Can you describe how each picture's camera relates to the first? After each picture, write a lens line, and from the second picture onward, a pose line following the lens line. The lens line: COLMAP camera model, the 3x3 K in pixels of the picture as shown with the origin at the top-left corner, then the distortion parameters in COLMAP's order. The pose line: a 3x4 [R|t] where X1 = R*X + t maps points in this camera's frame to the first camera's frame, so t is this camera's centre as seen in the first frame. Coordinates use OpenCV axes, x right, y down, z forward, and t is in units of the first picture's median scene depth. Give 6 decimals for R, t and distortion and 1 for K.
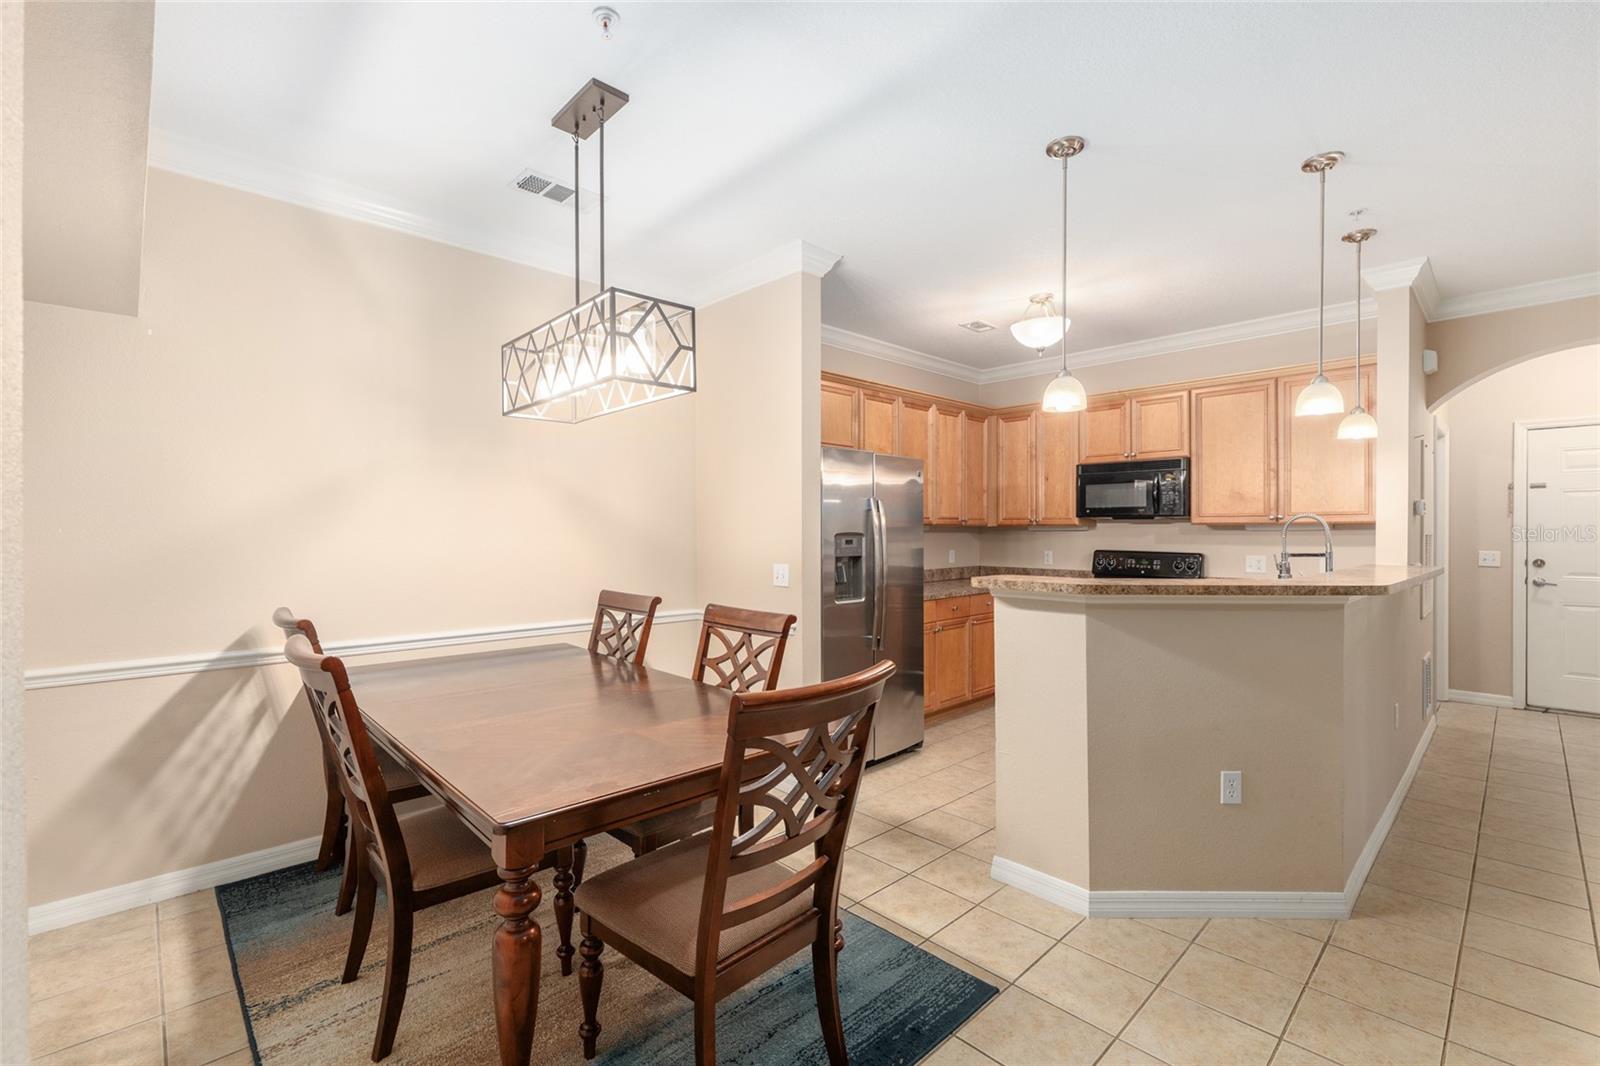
lens RADIAL K [[702.7, 0, 796.5], [0, 702.7, 536.8], [0, 0, 1]] dist [0.000922, 0.000244]
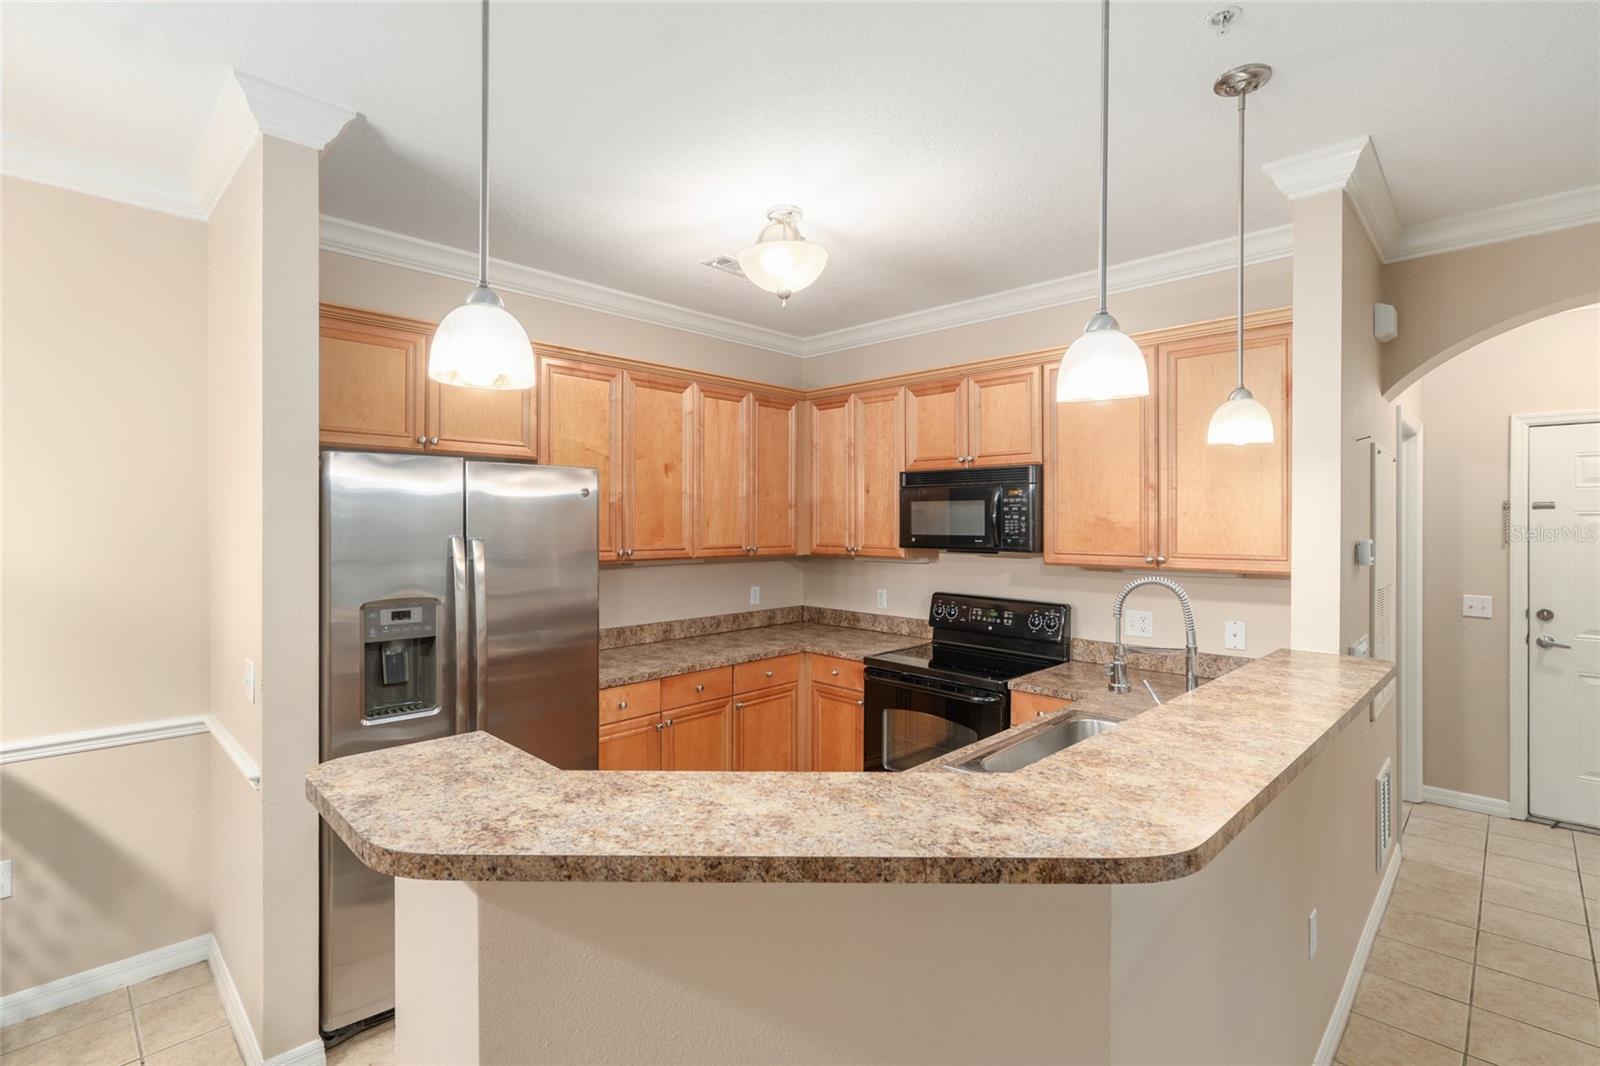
lens RADIAL K [[743.0, 0, 797.6], [0, 743.0, 524.7], [0, 0, 1]] dist [0.004634, -0.000795]
pose [[0.999431, 0.002647, 0.033614, 0.289060], [-0.002454, 0.999980, -0.005786, -0.048569], [-0.033629, 0.005700, 0.999418, 0.285514]]
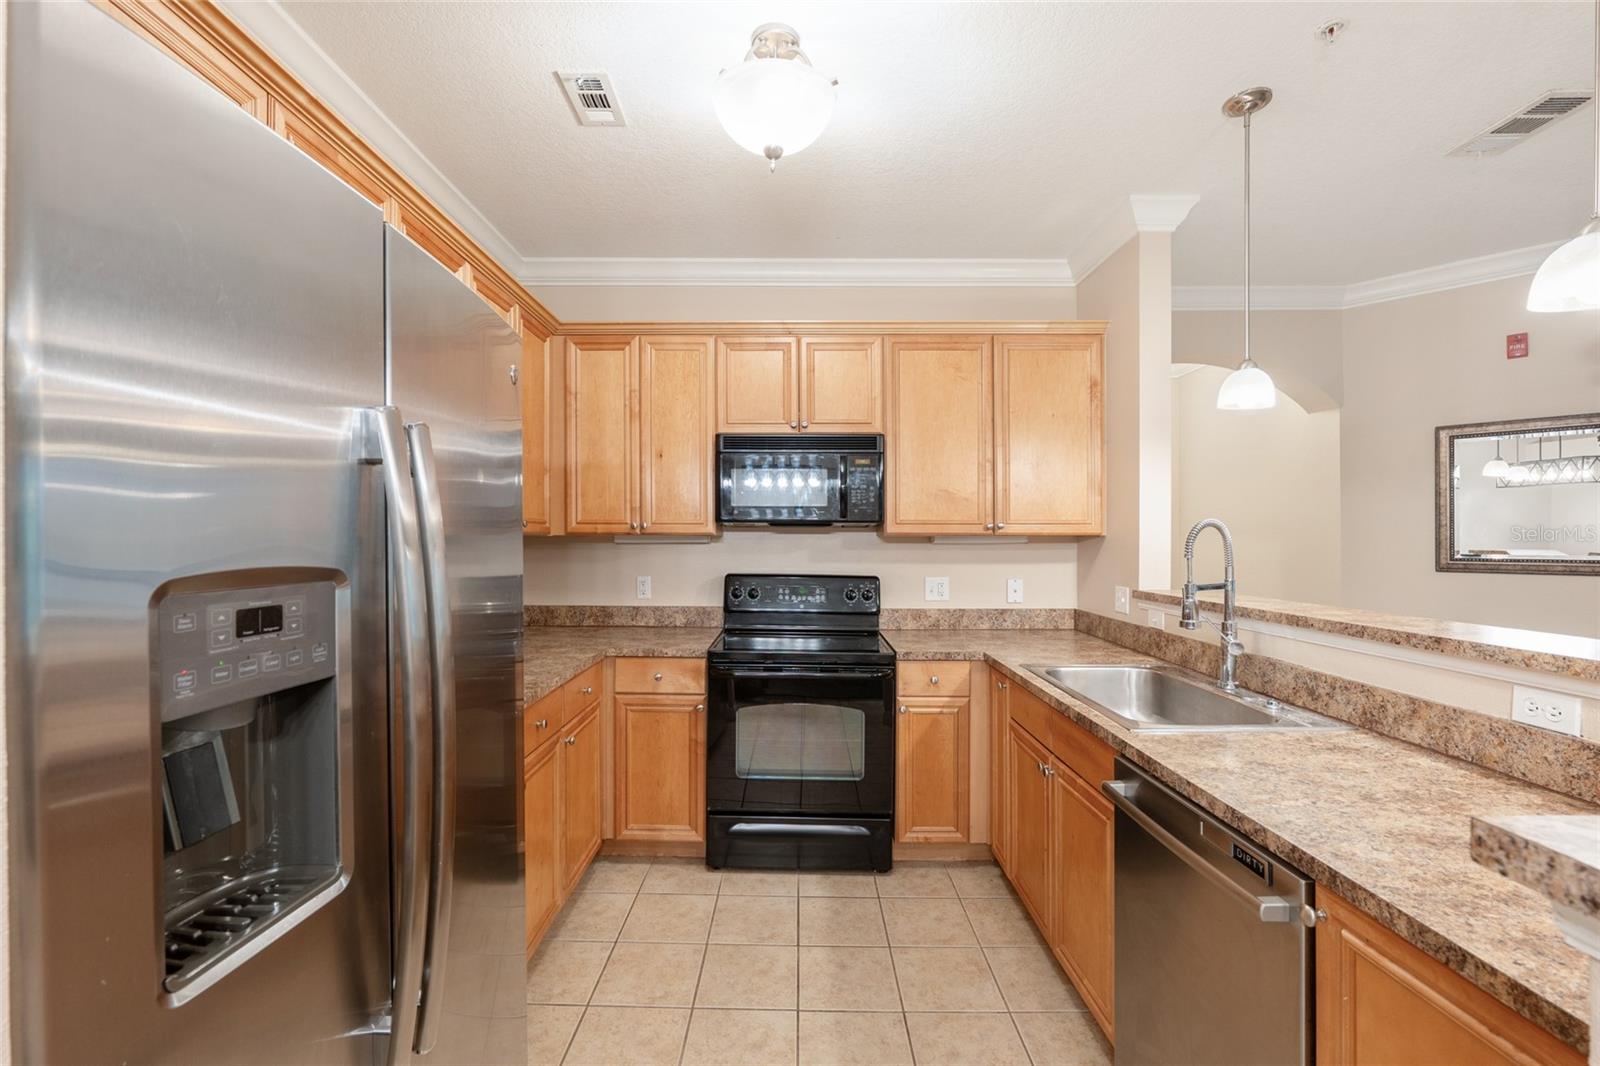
lens RADIAL K [[670.8, 0, 797.8], [0, 670.8, 542.3], [0, 0, 1]] dist [-0.001988, -0.000043]
pose [[0.689676, -0.000958, 0.724117, 0.034027], [0.004093, 0.999988, -0.002575, -0.008894], [-0.724106, 0.004739, 0.689672, 0.588539]]
